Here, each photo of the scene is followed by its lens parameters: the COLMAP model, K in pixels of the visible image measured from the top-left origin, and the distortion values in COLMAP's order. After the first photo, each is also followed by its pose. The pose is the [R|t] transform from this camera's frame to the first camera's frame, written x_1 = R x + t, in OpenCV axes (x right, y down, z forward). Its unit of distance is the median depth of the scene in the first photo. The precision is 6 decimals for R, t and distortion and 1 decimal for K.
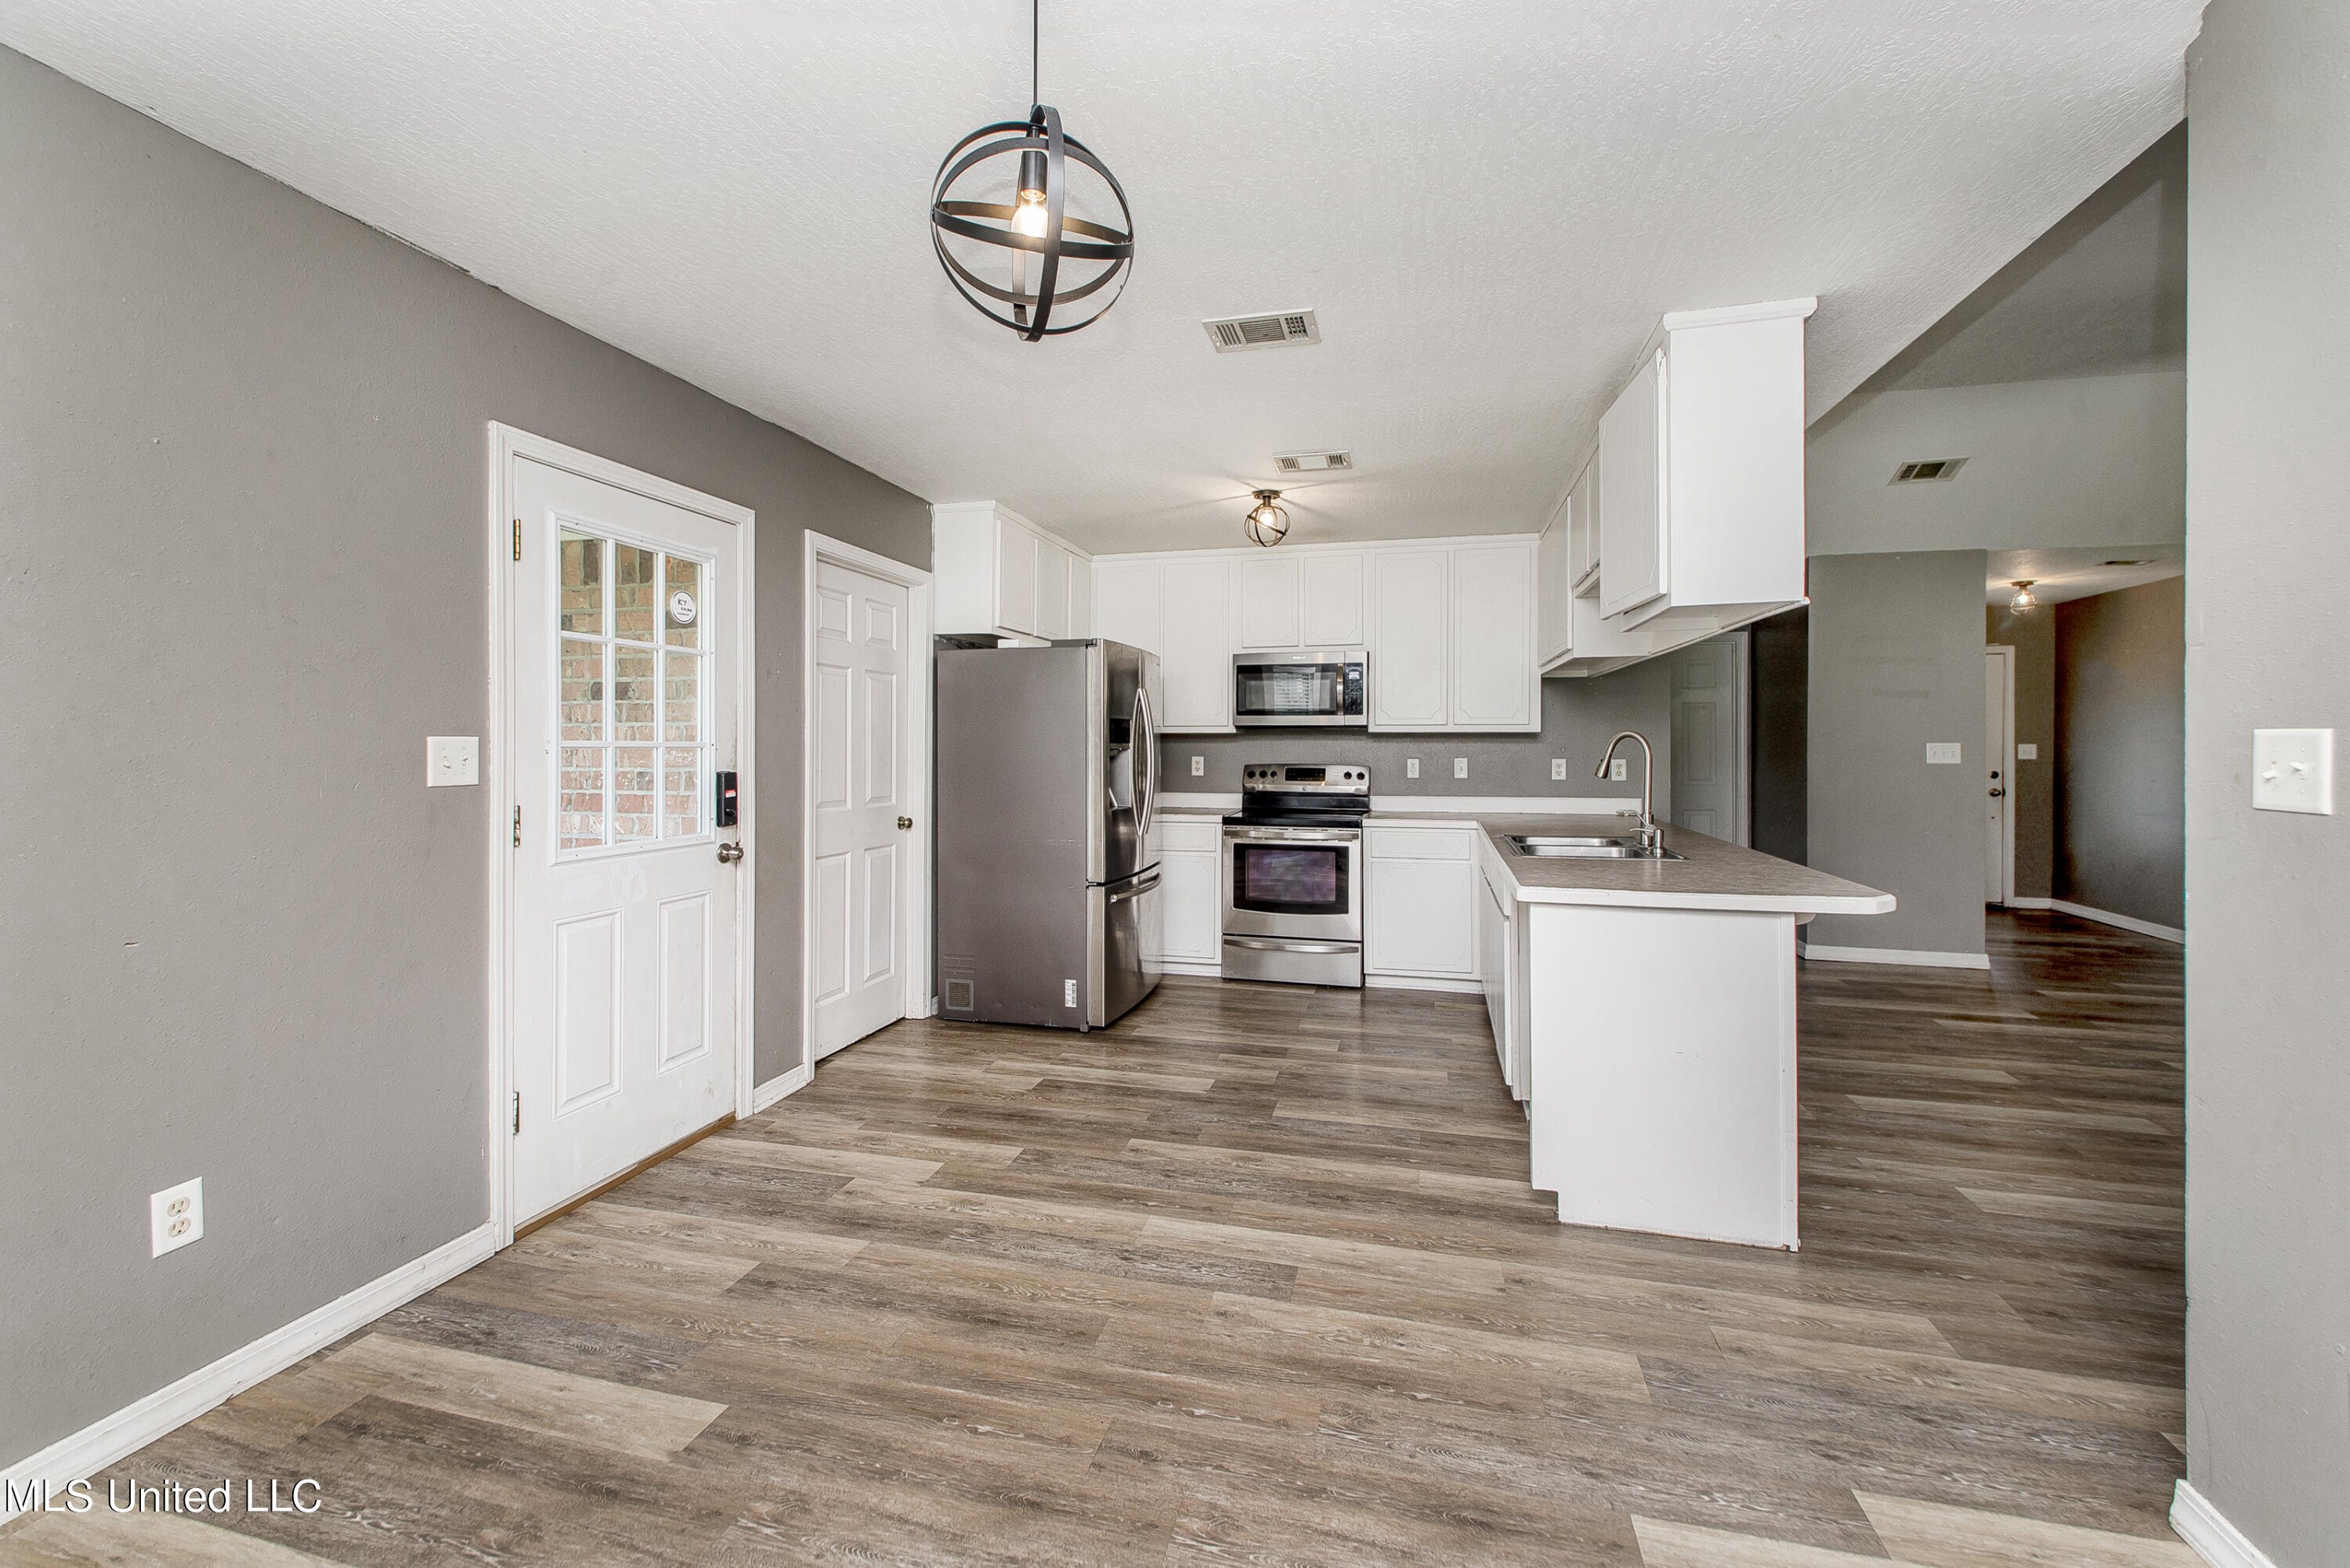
lens RADIAL K [[966.7, 0, 1180.0], [0, 966.7, 759.2], [0, 0, 1]] dist [0.033986, -0.018319]
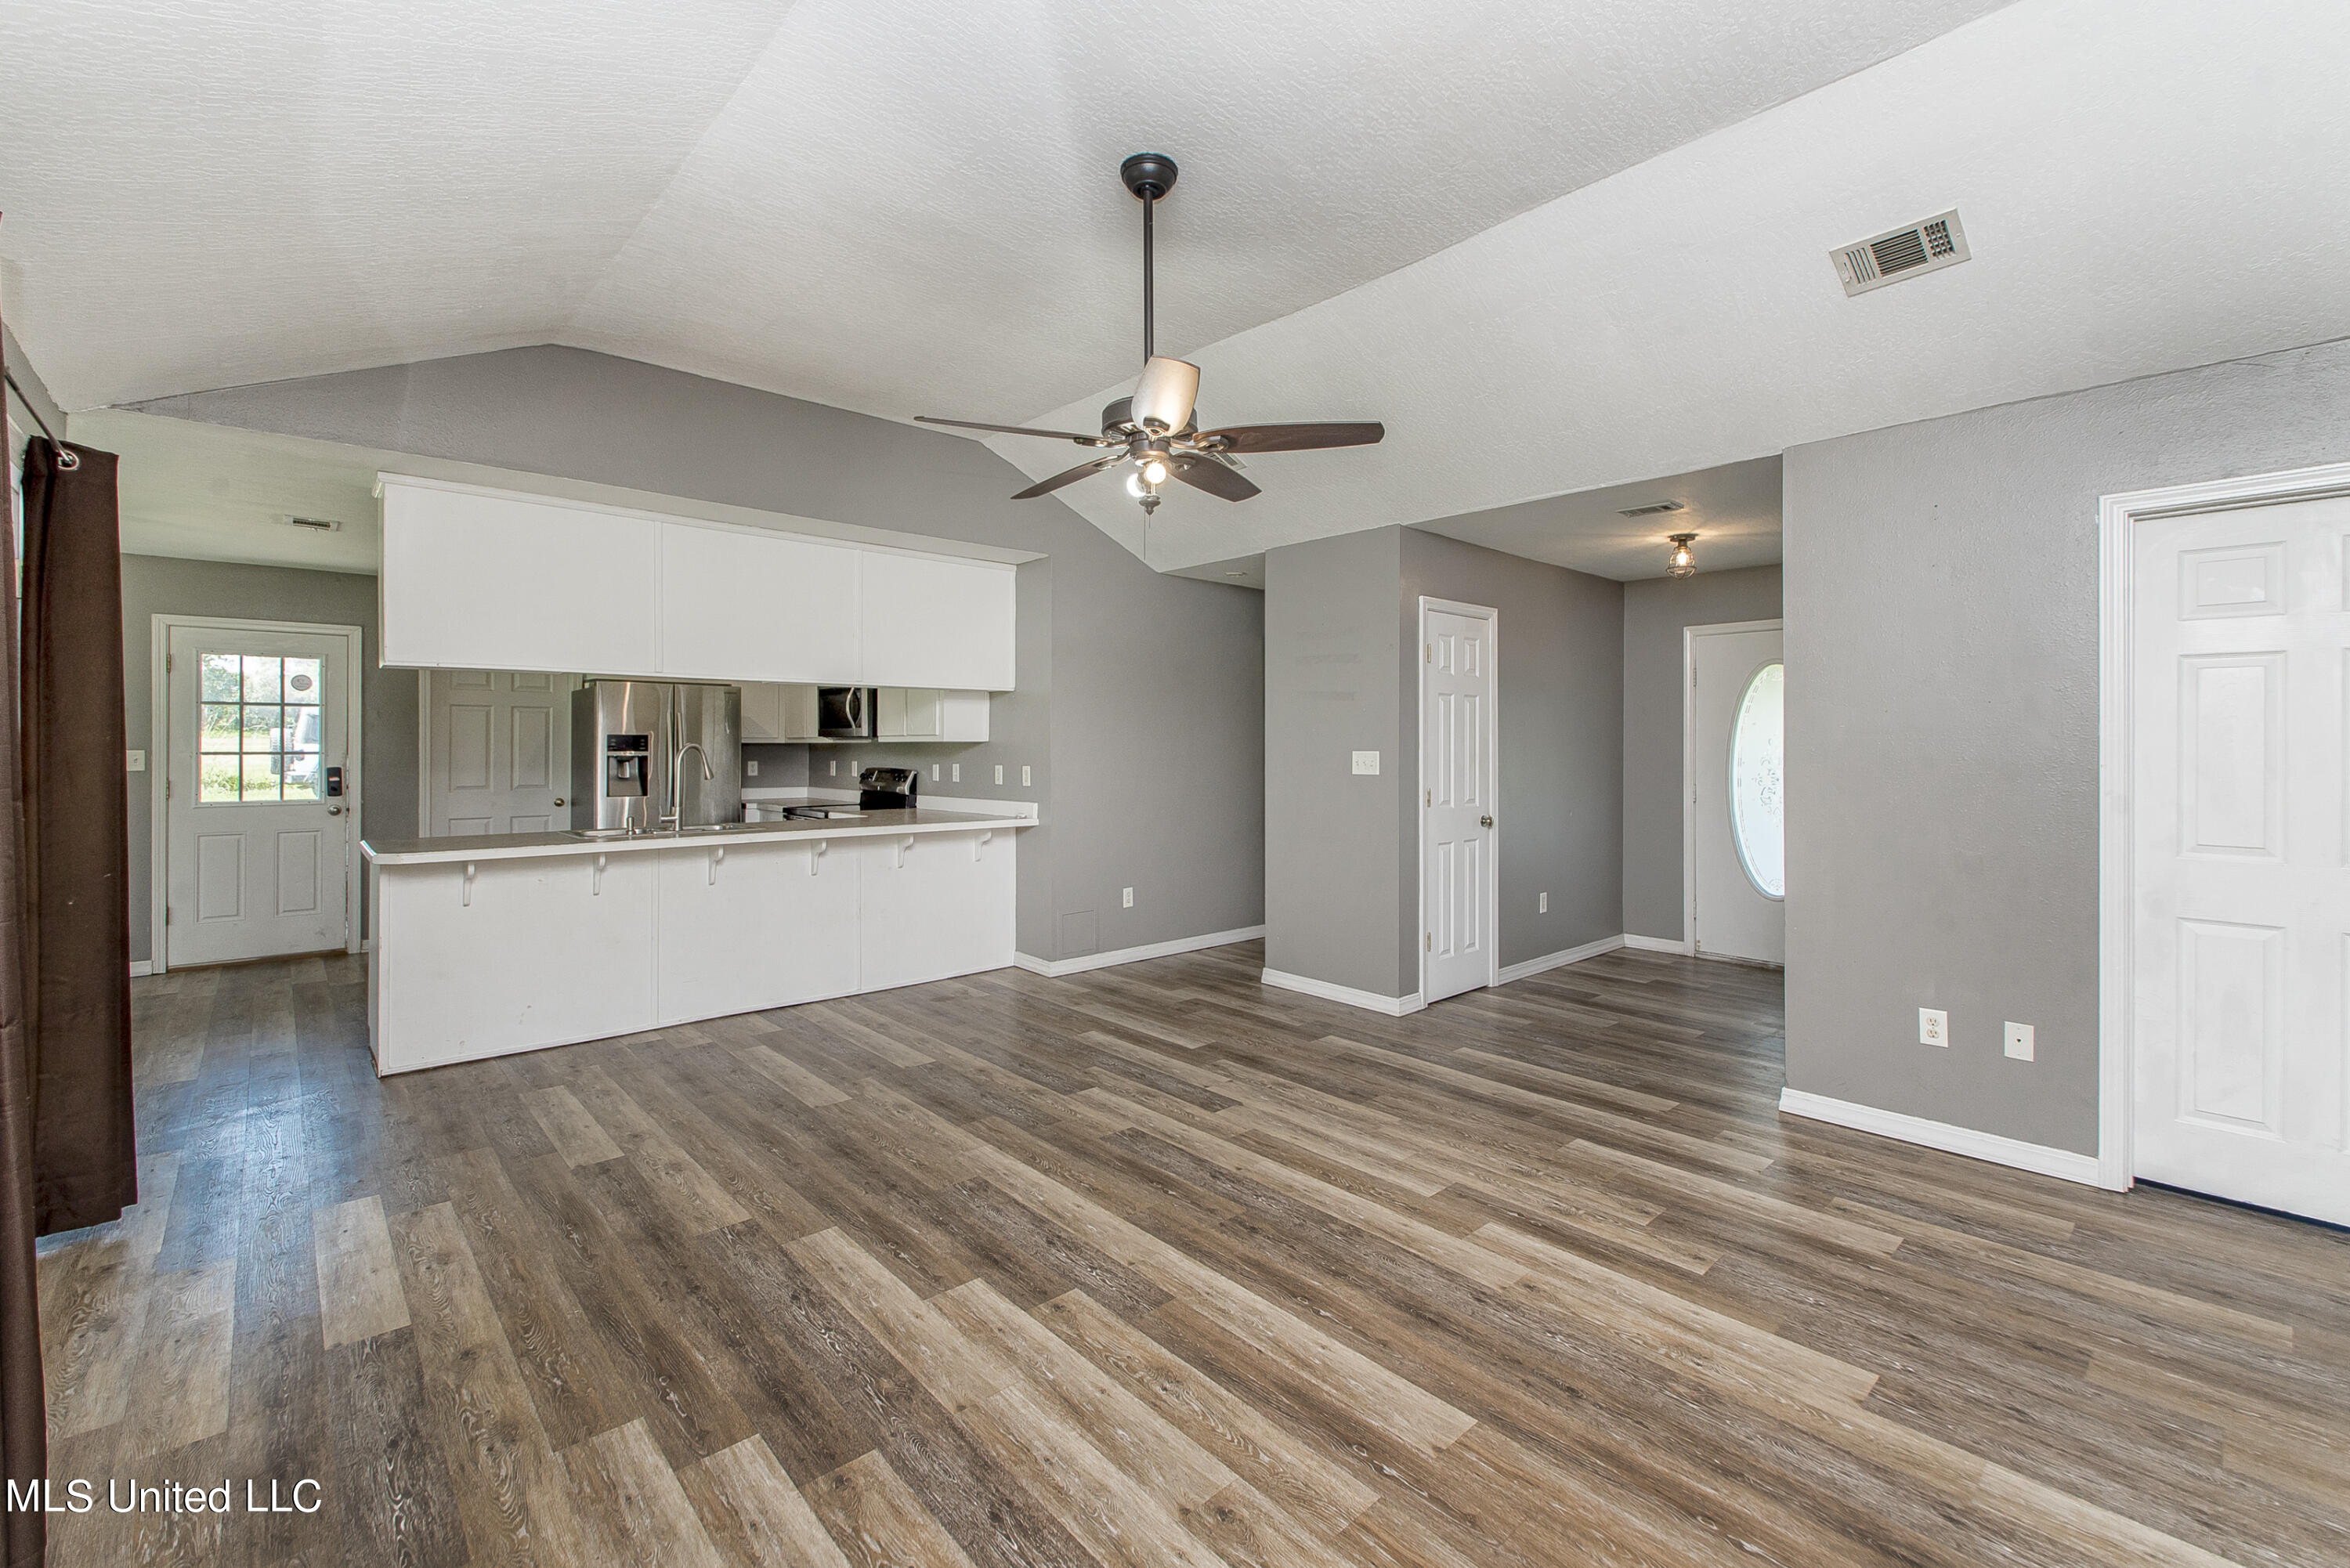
lens RADIAL K [[954.0, 0, 1179.2], [0, 954.0, 759.7], [0, 0, 1]] dist [-0.001764, -0.008727]
pose [[0.835485, 0.003989, -0.549499, 1.192261], [-0.008016, 0.999956, -0.004929, -0.003163], [0.549455, 0.008523, 0.835480, 0.224441]]
